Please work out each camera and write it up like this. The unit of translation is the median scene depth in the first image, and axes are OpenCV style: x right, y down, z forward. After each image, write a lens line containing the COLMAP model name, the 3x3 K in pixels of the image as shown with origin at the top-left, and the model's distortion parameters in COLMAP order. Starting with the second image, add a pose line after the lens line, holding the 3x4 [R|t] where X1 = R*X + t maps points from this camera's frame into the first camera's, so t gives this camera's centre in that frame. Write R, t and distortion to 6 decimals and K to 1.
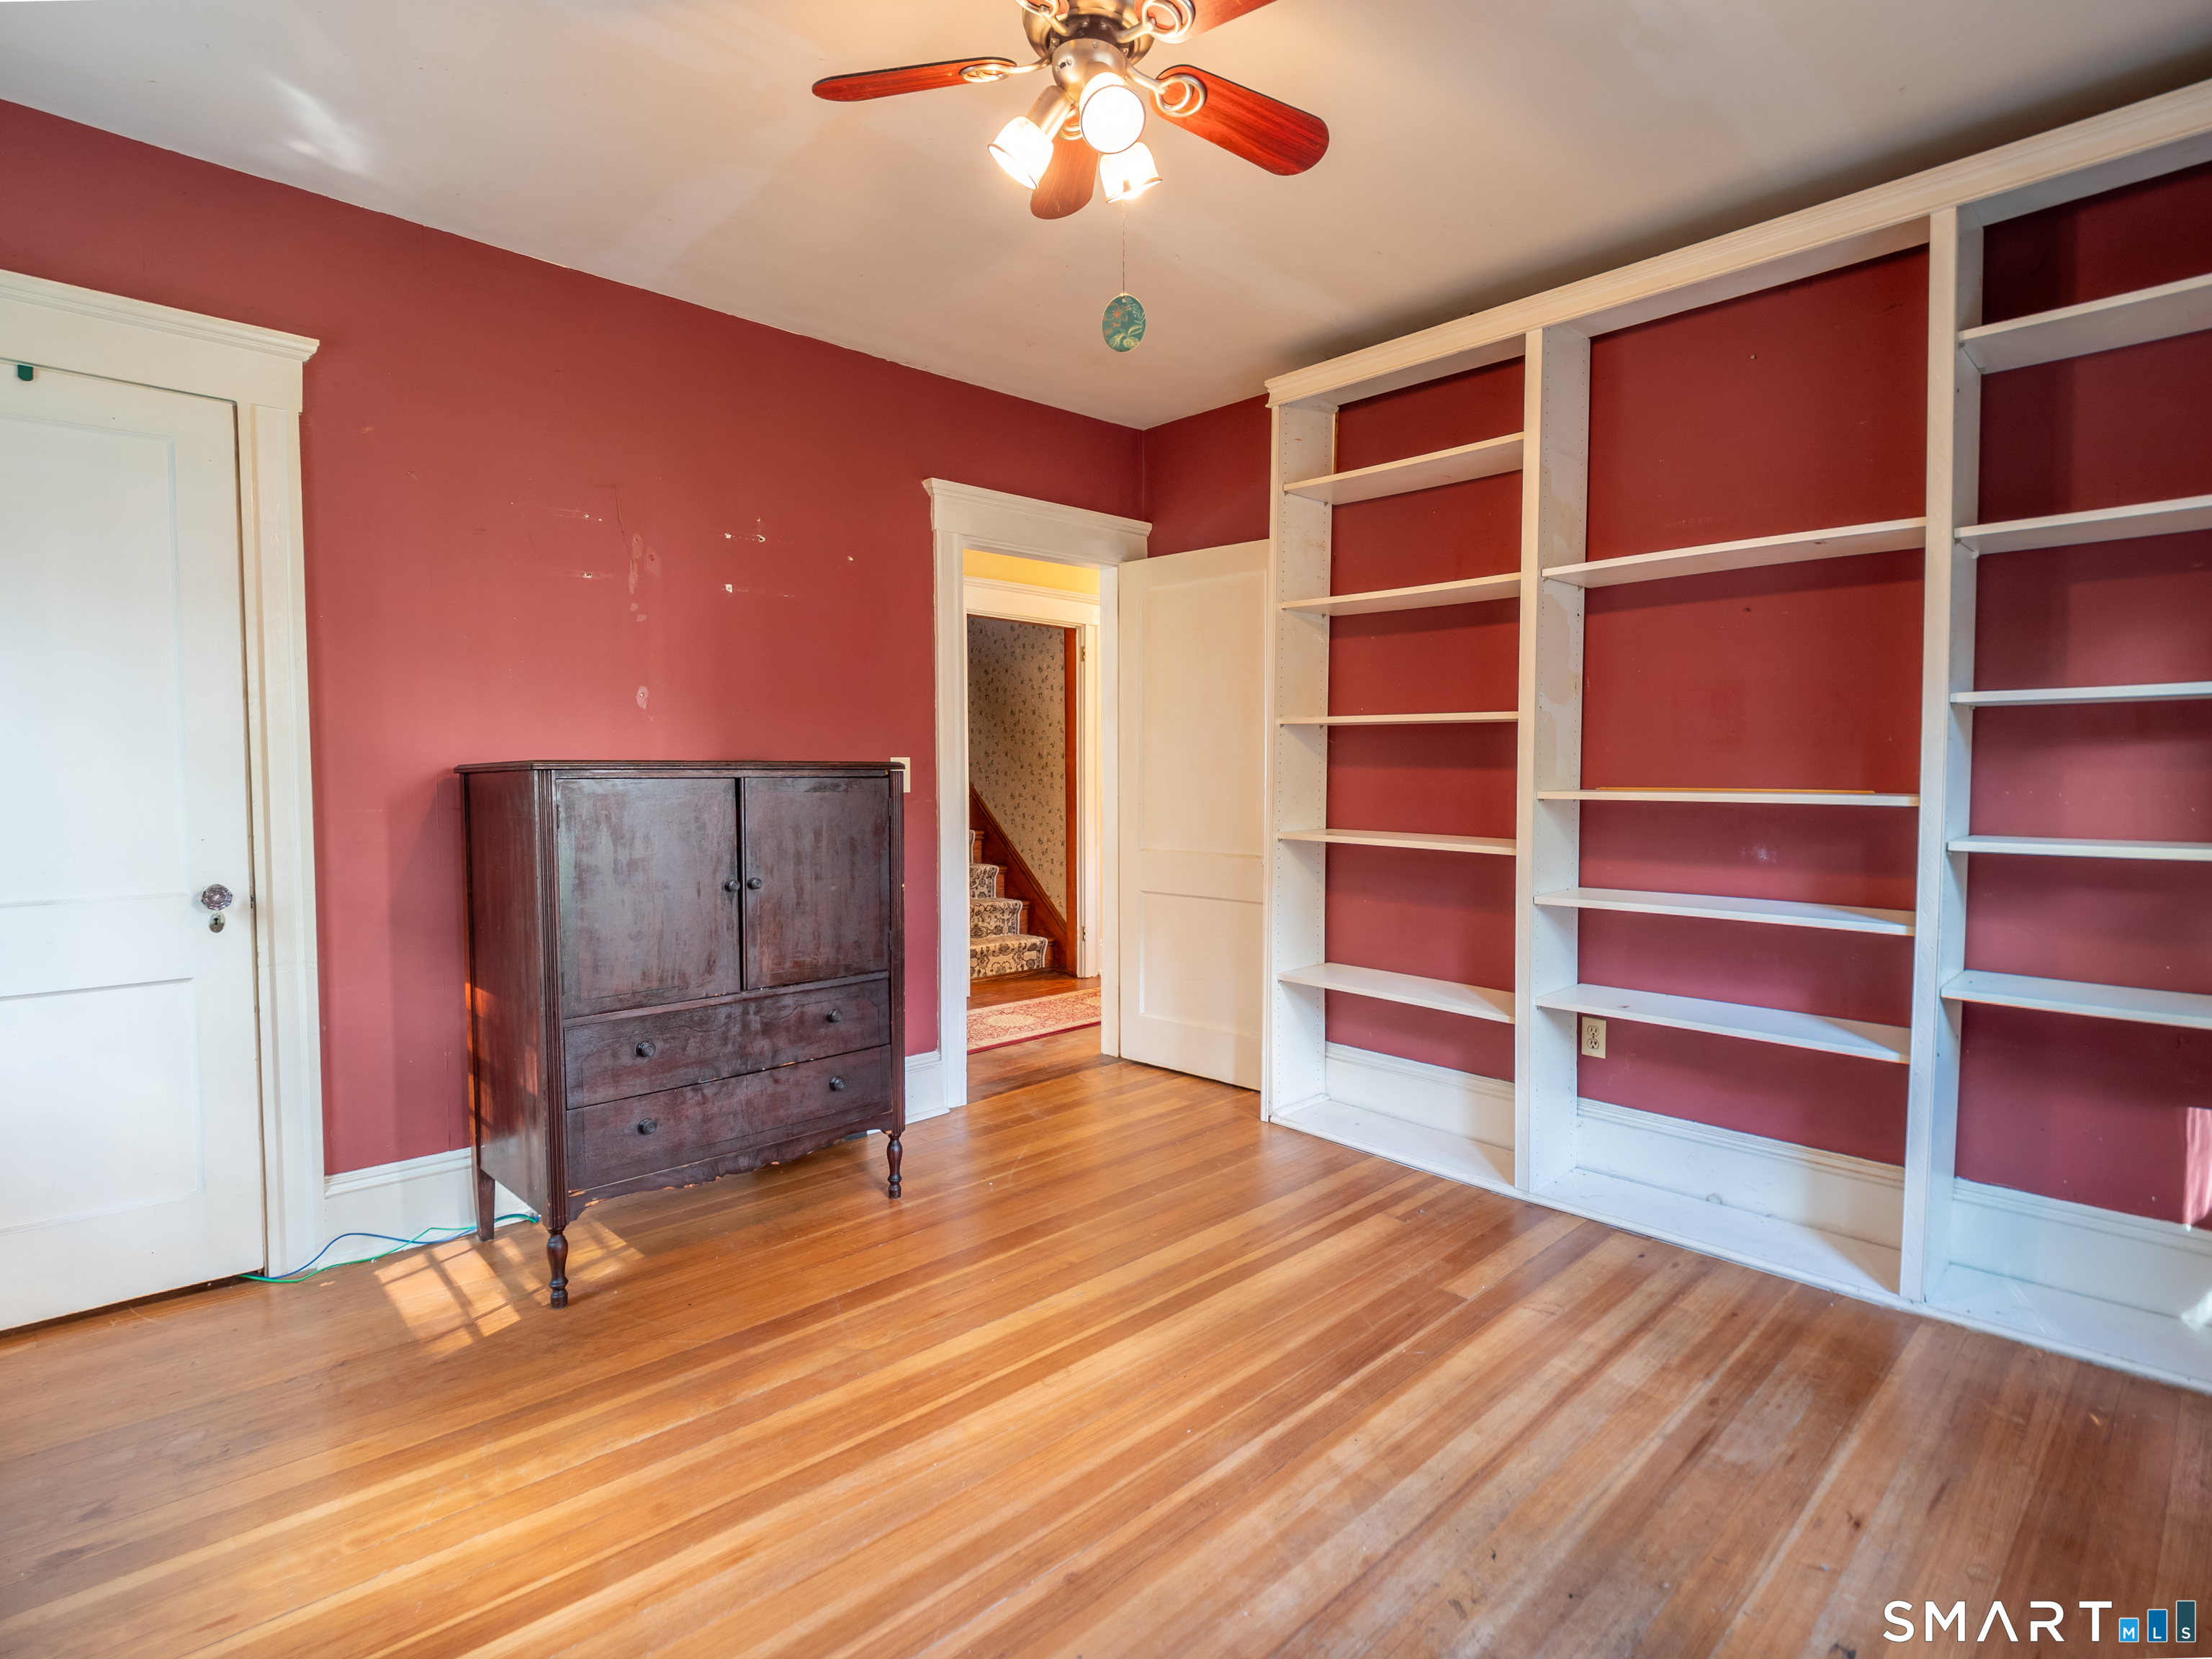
lens RADIAL K [[1112.1, 0, 1107.2], [0, 1112.1, 815.5], [0, 0, 1]] dist [-0.009987, -0.000916]
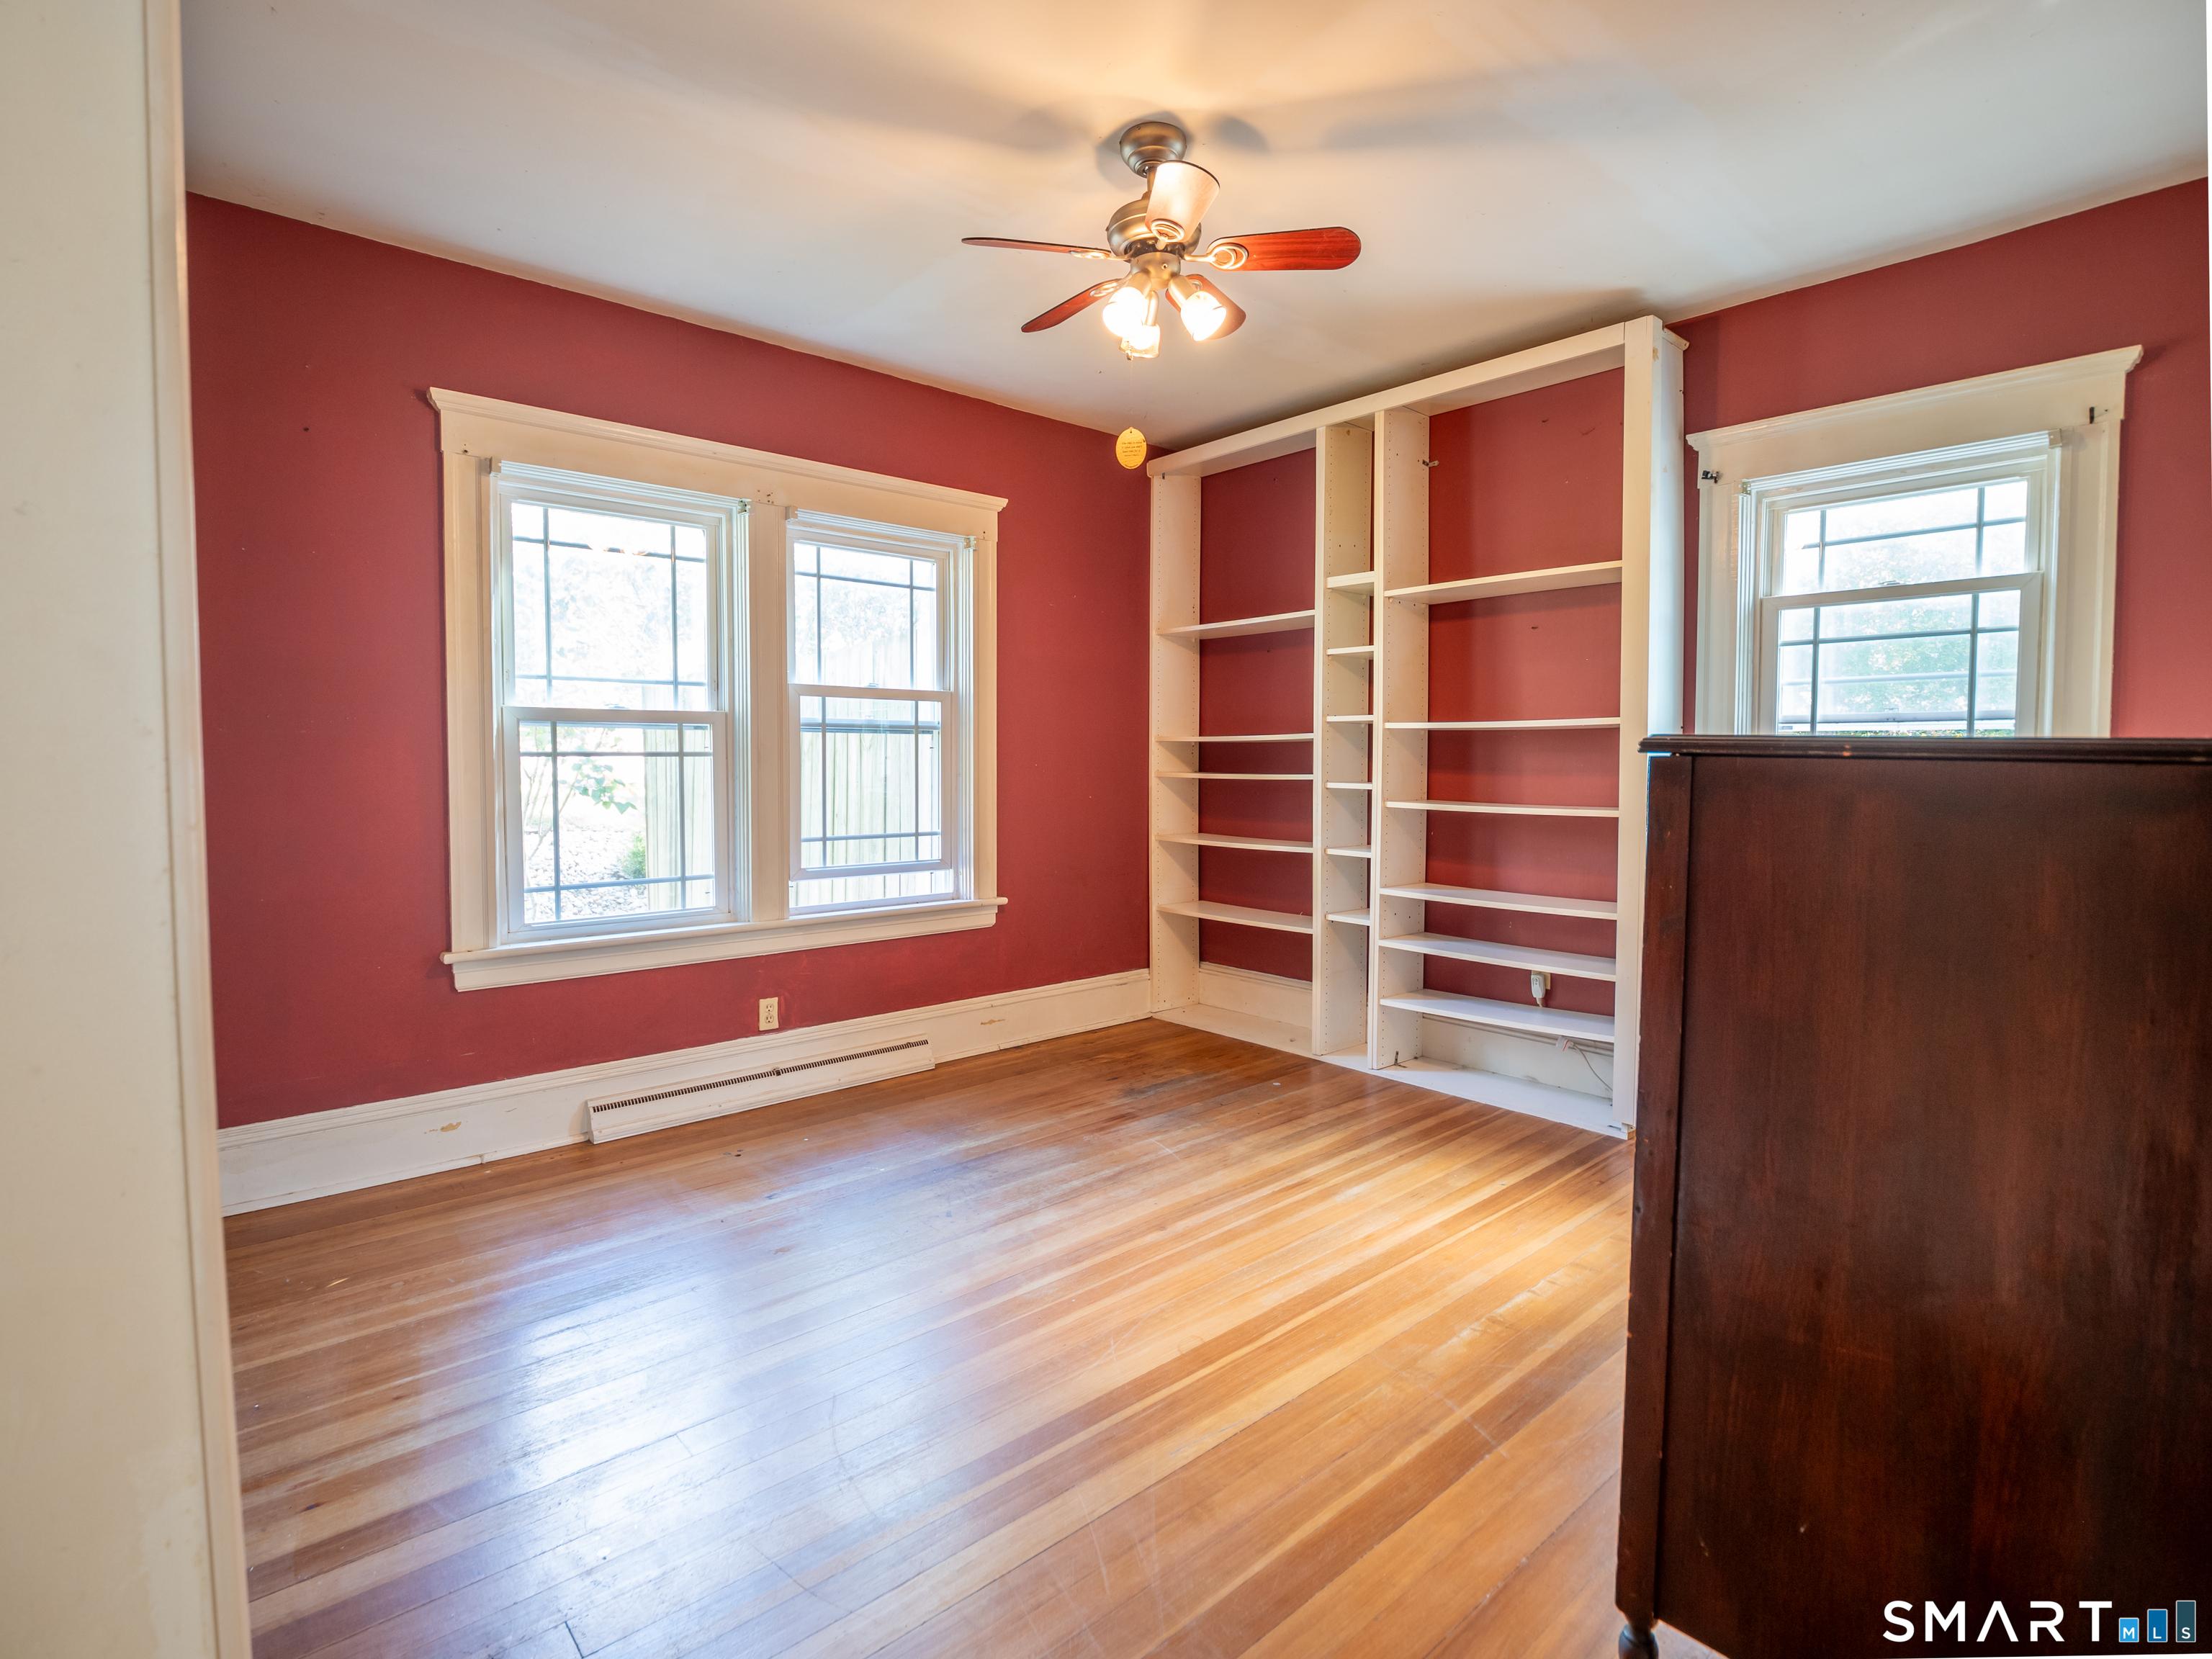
lens RADIAL K [[1112.1, 0, 1107.2], [0, 1112.1, 815.5], [0, 0, 1]] dist [-0.009987, -0.000916]
pose [[-0.999382, -0.007022, 0.034440, -0.001331], [-0.003499, 0.994848, 0.101315, -0.100158], [-0.034974, 0.101132, -0.994258, 2.313224]]
